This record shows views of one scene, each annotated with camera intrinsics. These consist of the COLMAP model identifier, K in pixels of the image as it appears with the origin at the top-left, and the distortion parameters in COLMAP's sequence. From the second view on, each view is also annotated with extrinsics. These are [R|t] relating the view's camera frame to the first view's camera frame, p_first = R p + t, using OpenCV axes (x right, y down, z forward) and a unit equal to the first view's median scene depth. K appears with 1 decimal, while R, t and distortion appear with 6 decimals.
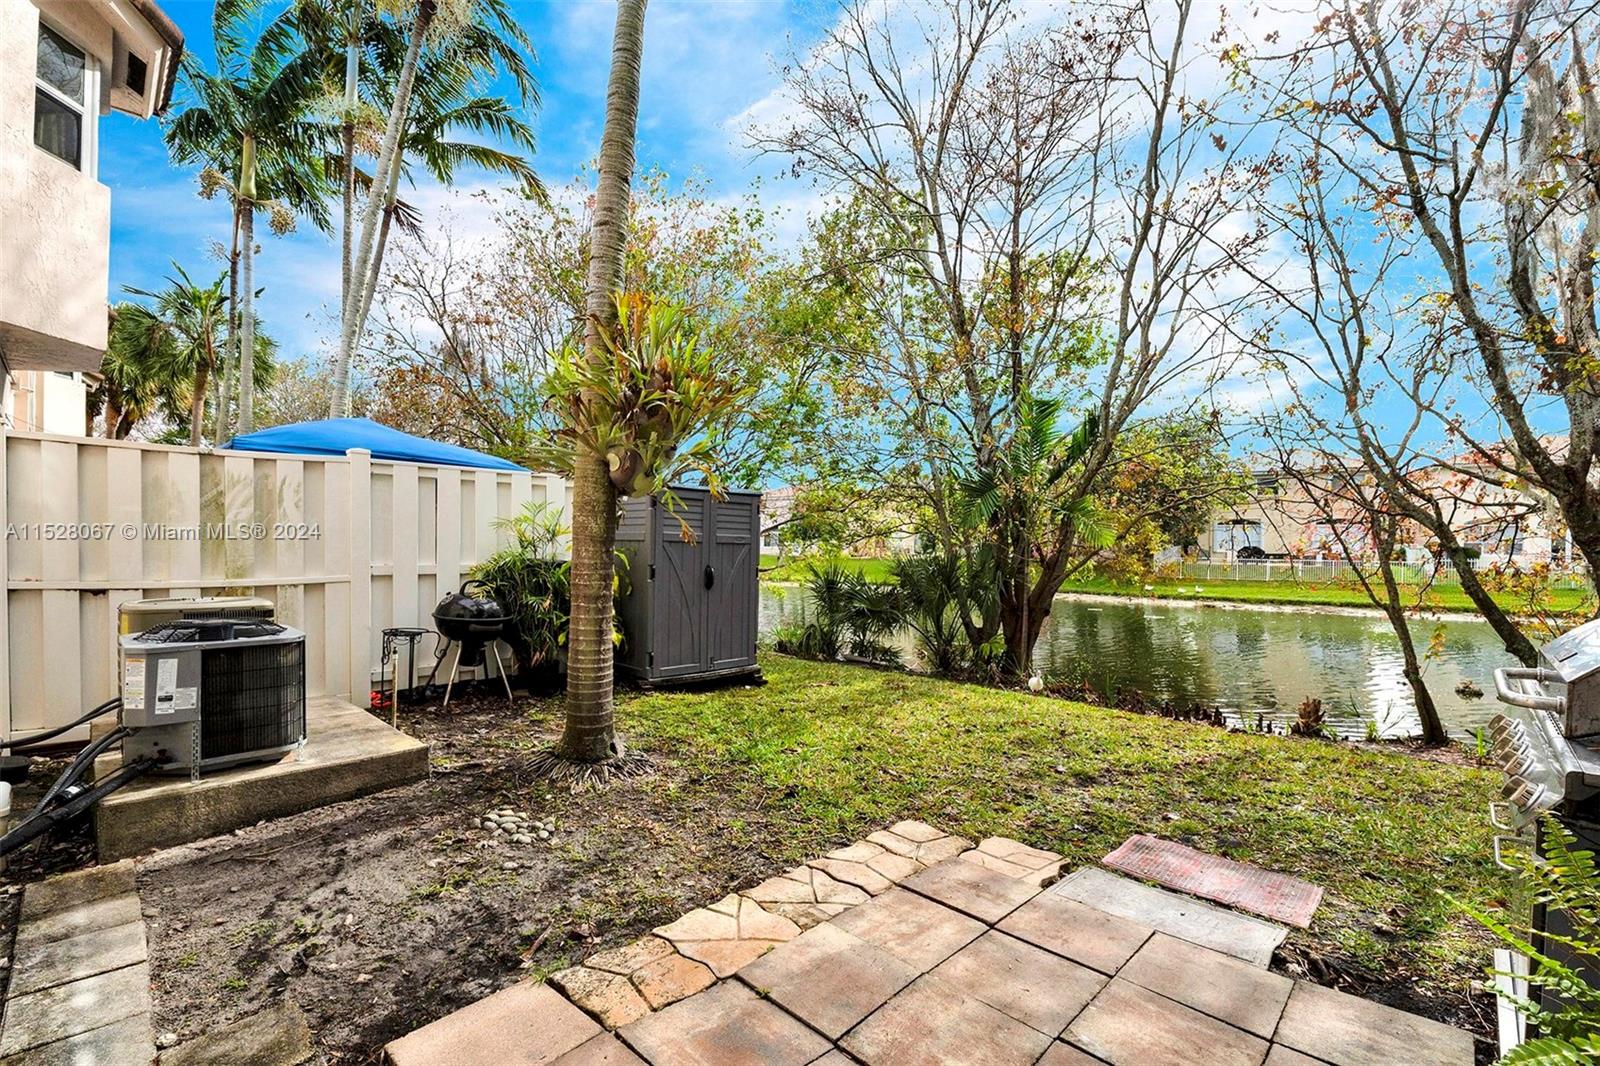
lens RADIAL K [[708.0, 0, 806.3], [0, 708.0, 533.9], [0, 0, 1]] dist [-0.022427, -0.000335]
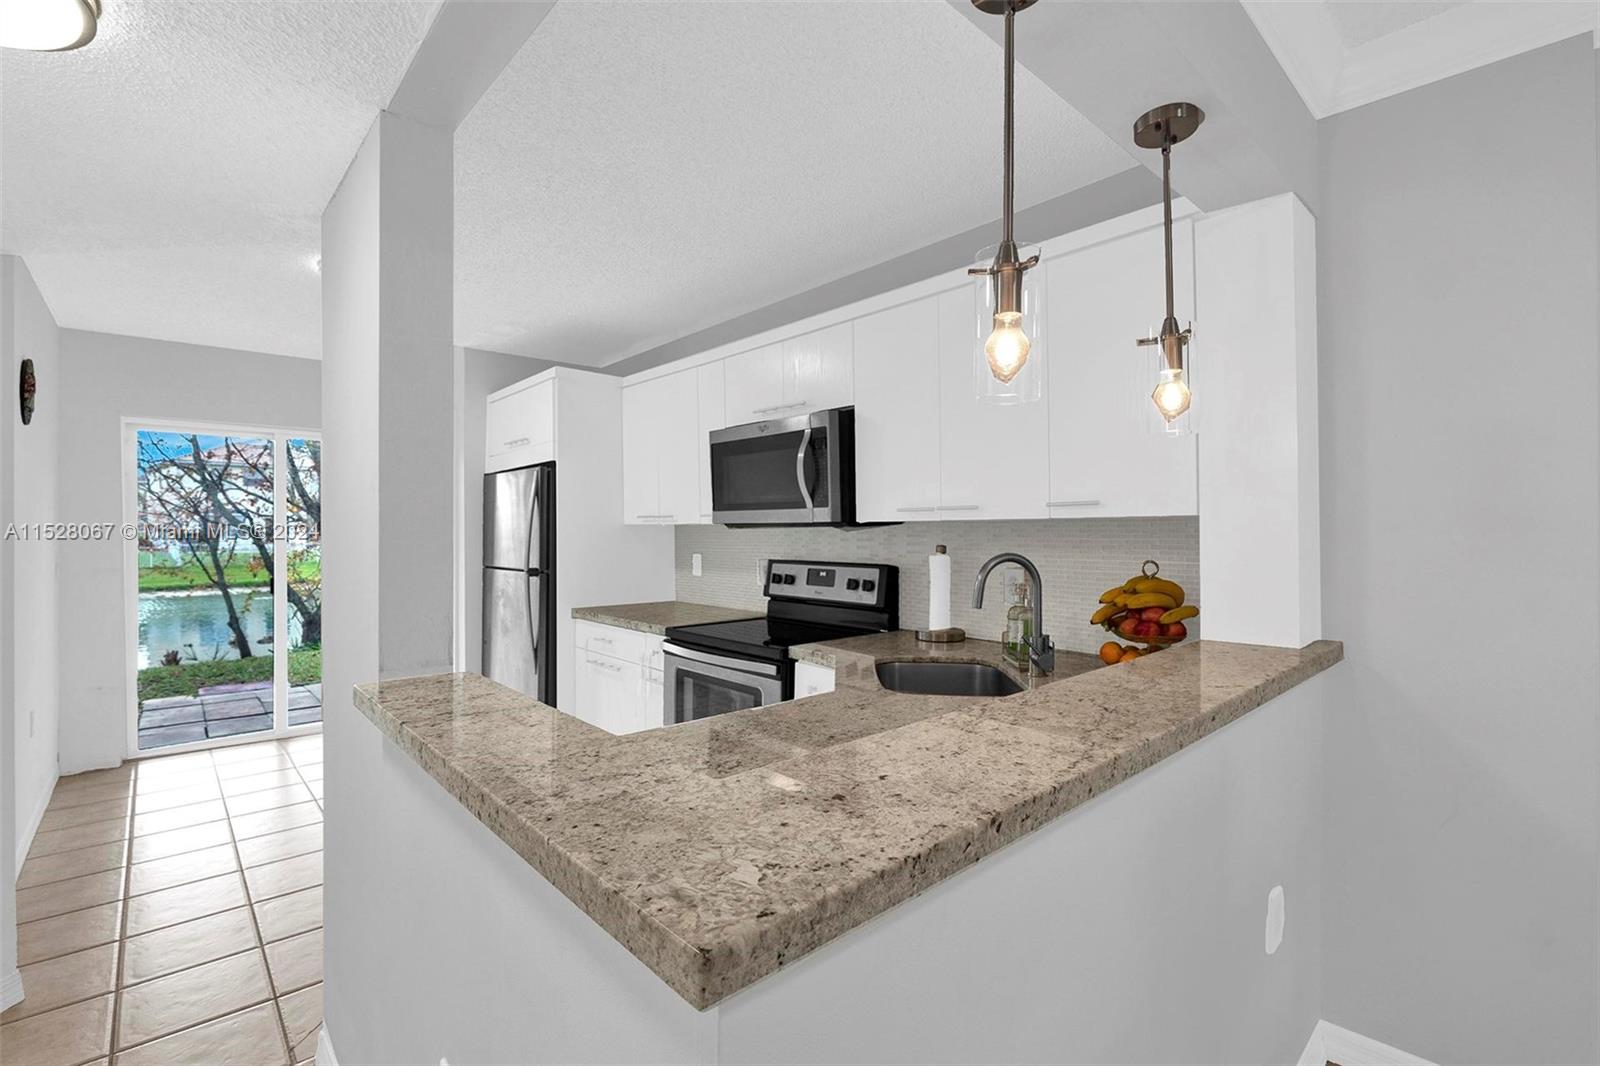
lens RADIAL K [[708.0, 0, 806.3], [0, 708.0, 533.9], [0, 0, 1]] dist [-0.022427, -0.000335]
pose [[0.071971, -0.008227, 0.997373, -0.444605], [-0.021074, 0.999730, 0.009767, -0.035298], [-0.997184, -0.021722, 0.071779, -0.300204]]
